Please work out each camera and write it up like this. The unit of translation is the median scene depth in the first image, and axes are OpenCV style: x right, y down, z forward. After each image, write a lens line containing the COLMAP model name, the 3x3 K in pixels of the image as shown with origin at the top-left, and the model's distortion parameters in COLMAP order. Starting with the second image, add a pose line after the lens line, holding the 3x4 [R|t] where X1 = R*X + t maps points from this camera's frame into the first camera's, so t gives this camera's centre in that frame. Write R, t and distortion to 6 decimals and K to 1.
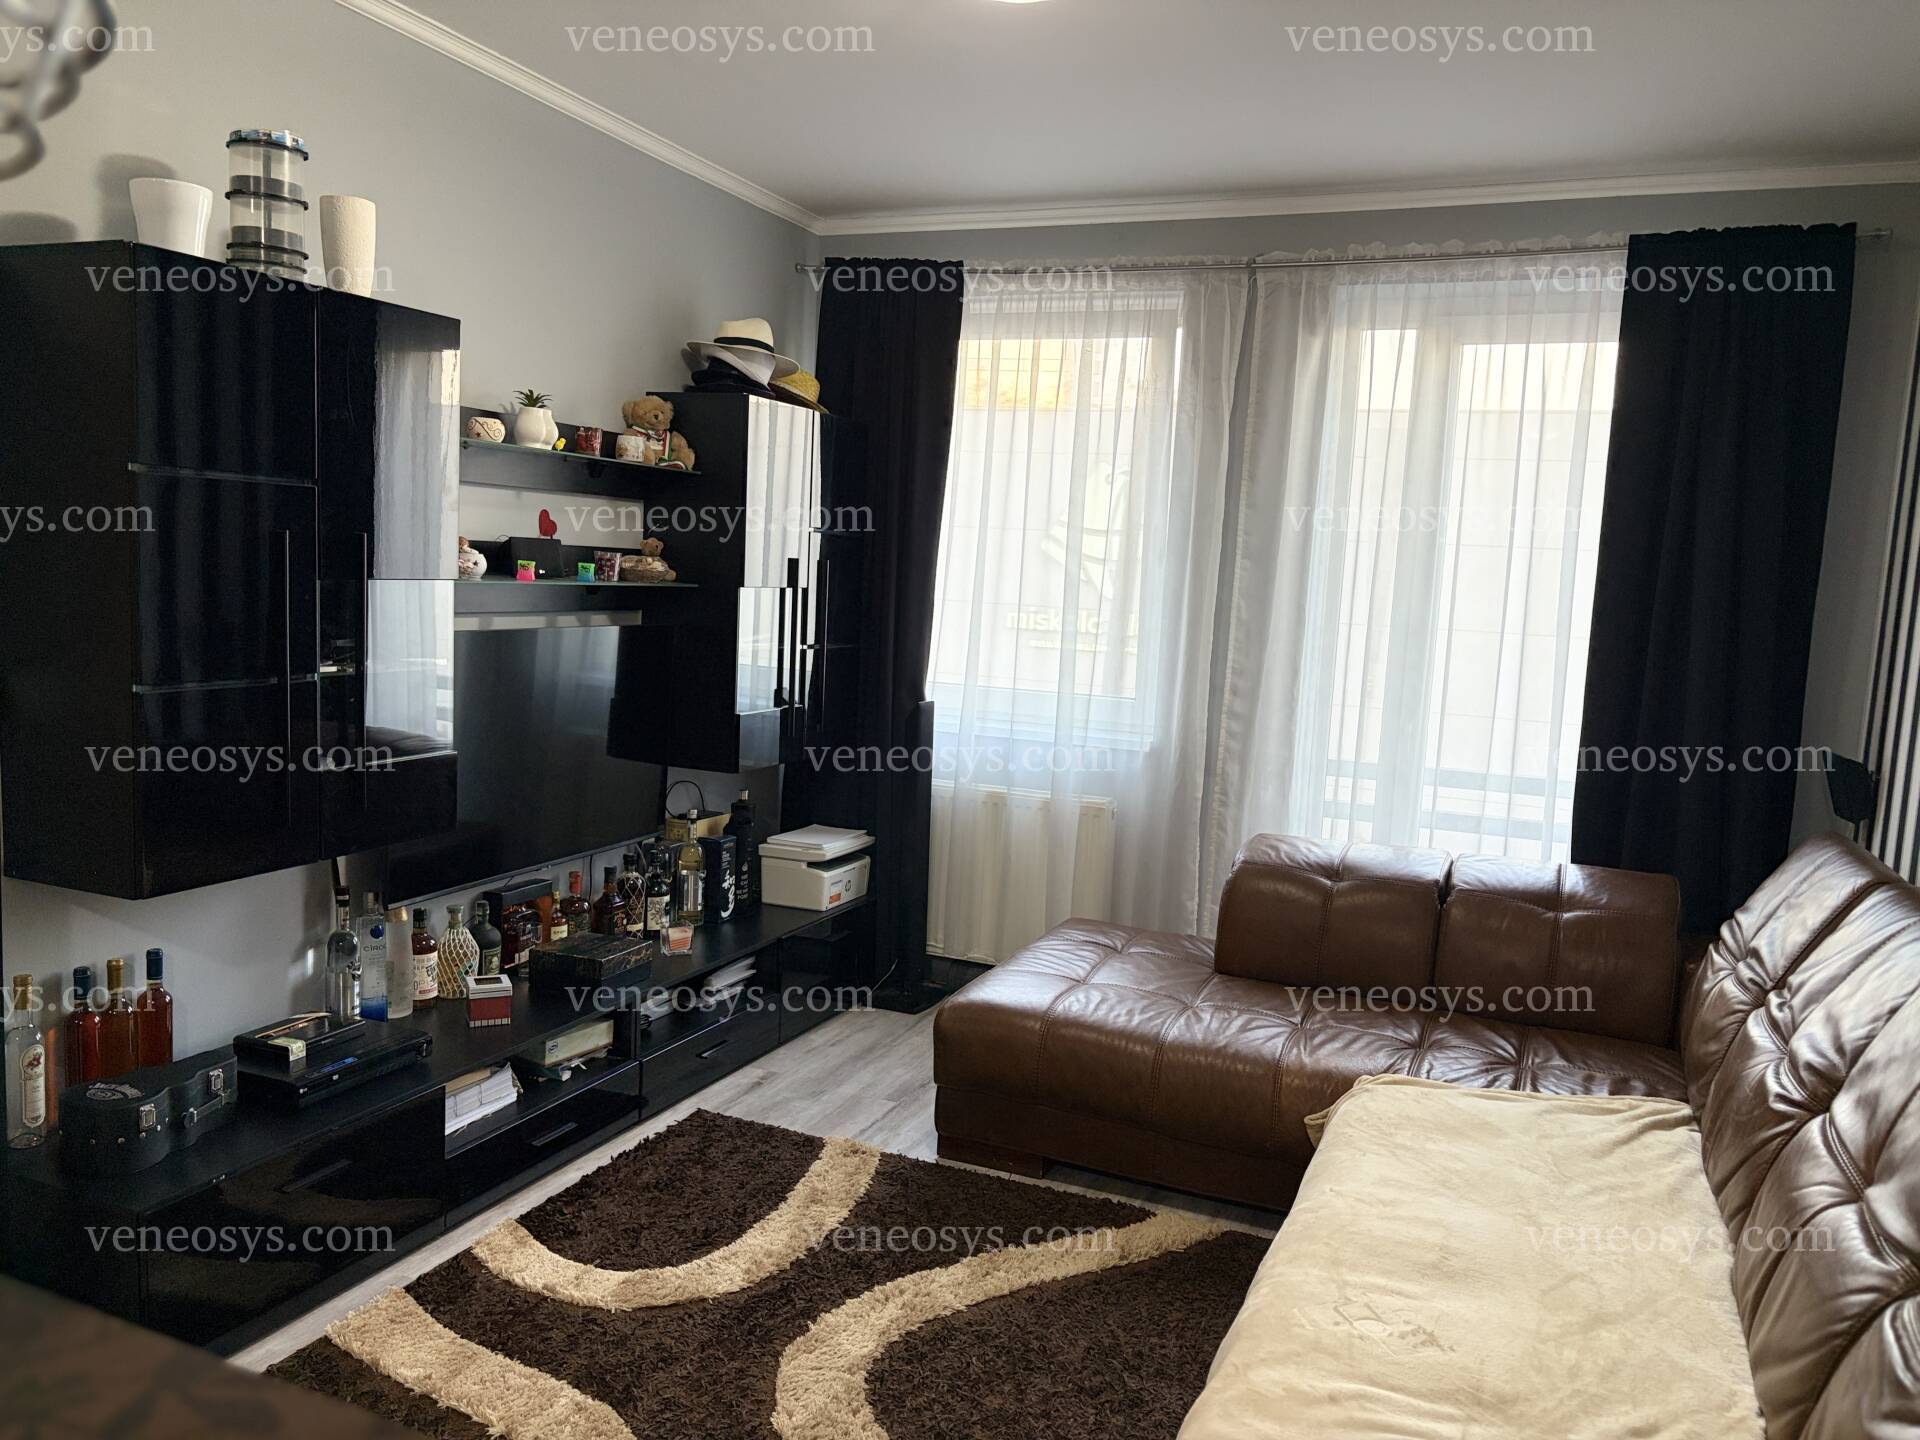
lens RADIAL K [[1476.6, 0, 954.8], [0, 1476.6, 721.9], [0, 0, 1]] dist [0.057751, -0.047301]
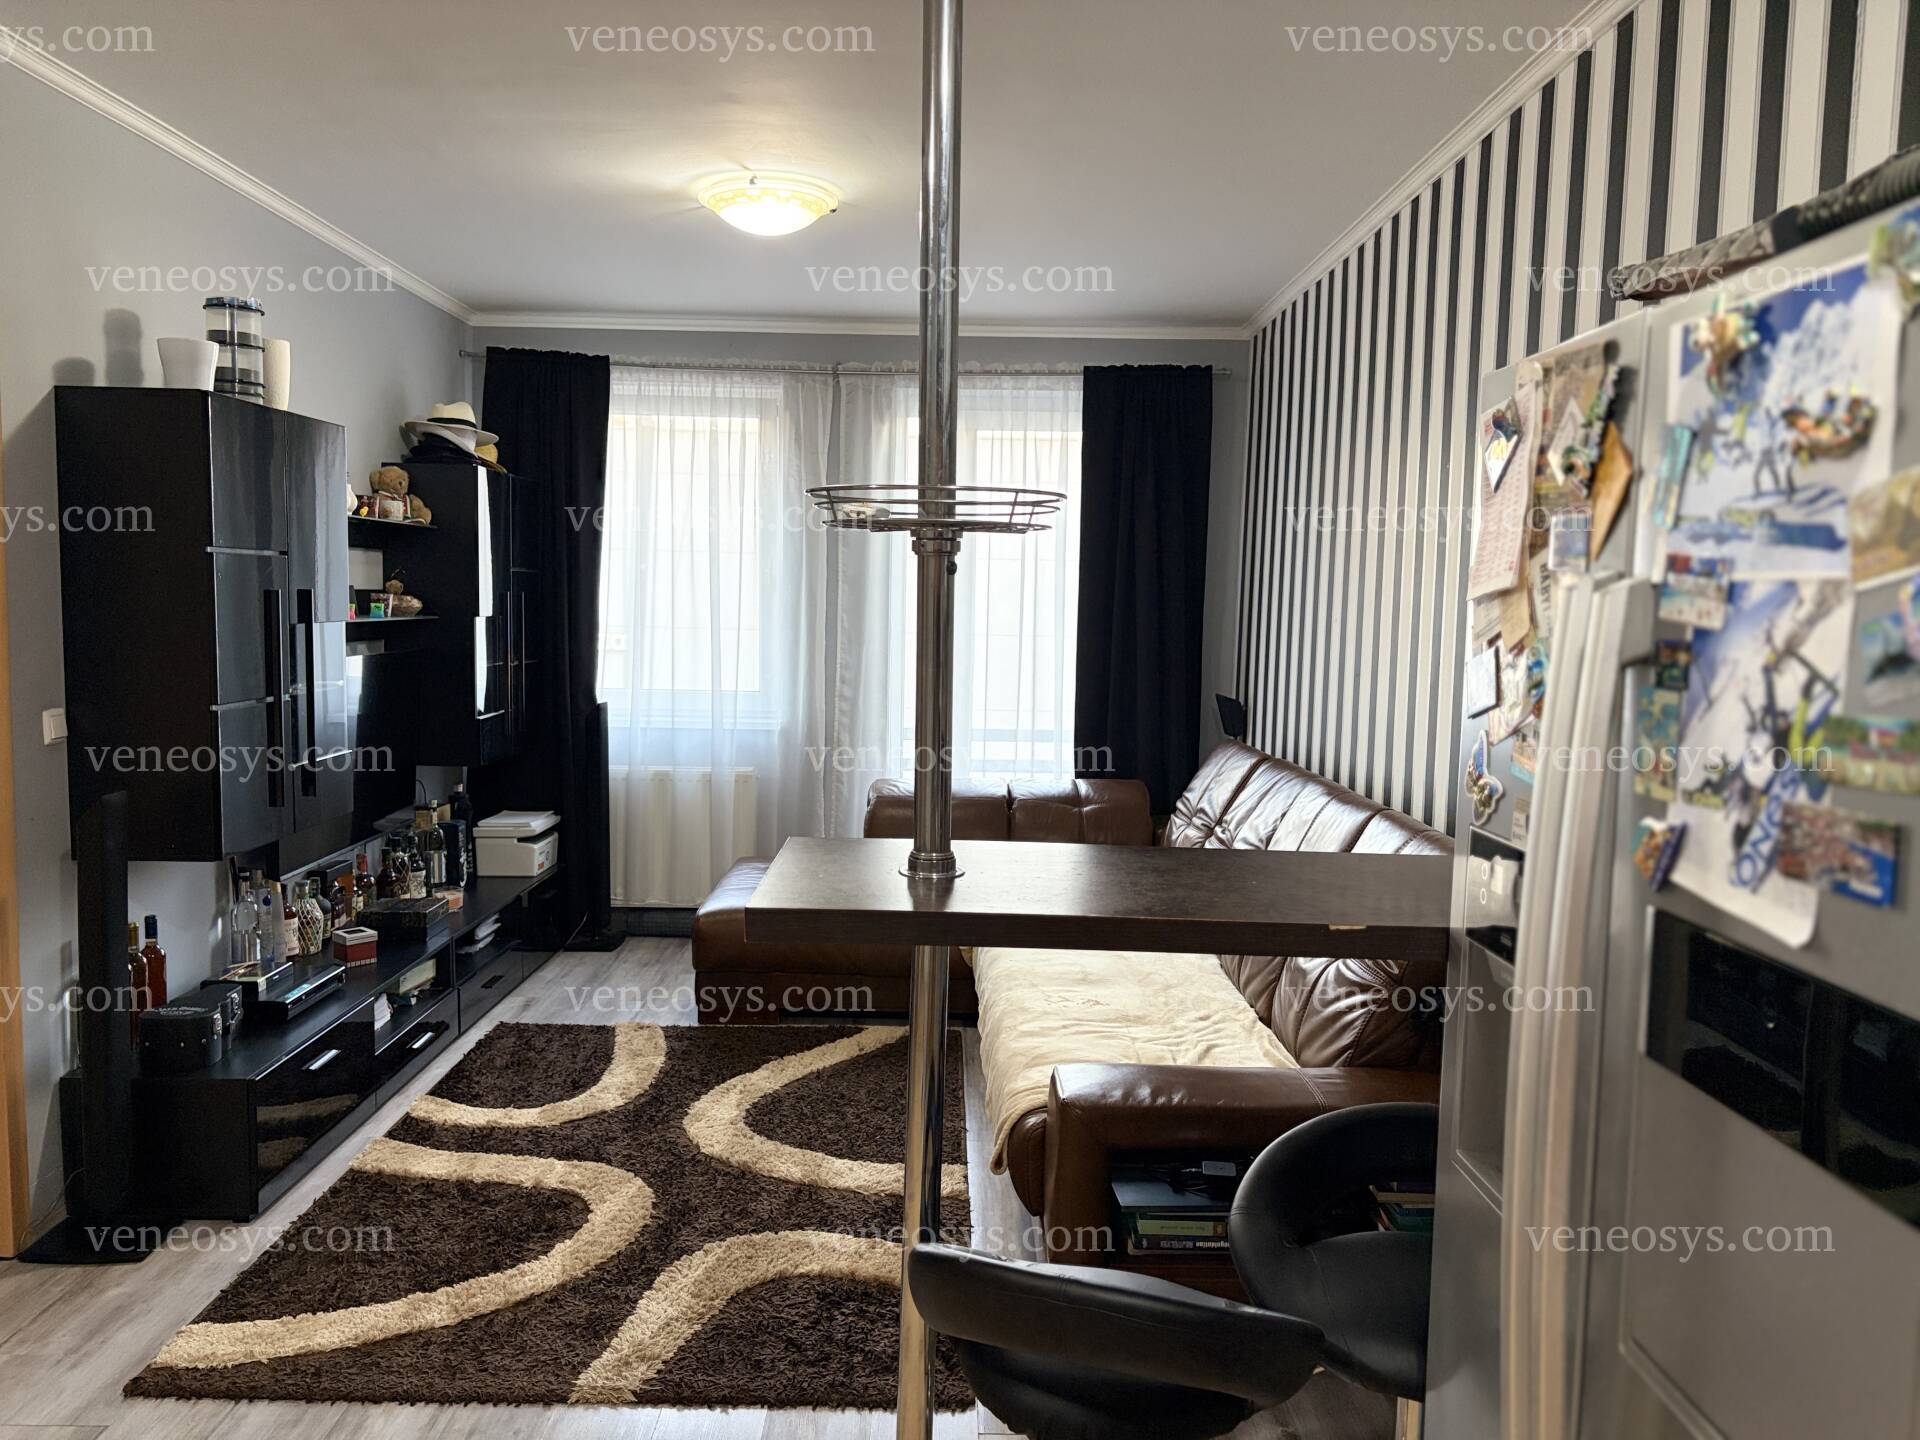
lens RADIAL K [[1476.6, 0, 957.0], [0, 1476.6, 724.1], [0, 0, 1]] dist [0.057751, -0.047301]
pose [[0.919511, -0.067374, 0.387248, -0.280862], [0.070091, 0.997515, 0.007119, 0.019779], [-0.386765, 0.020596, 0.921948, -0.340590]]
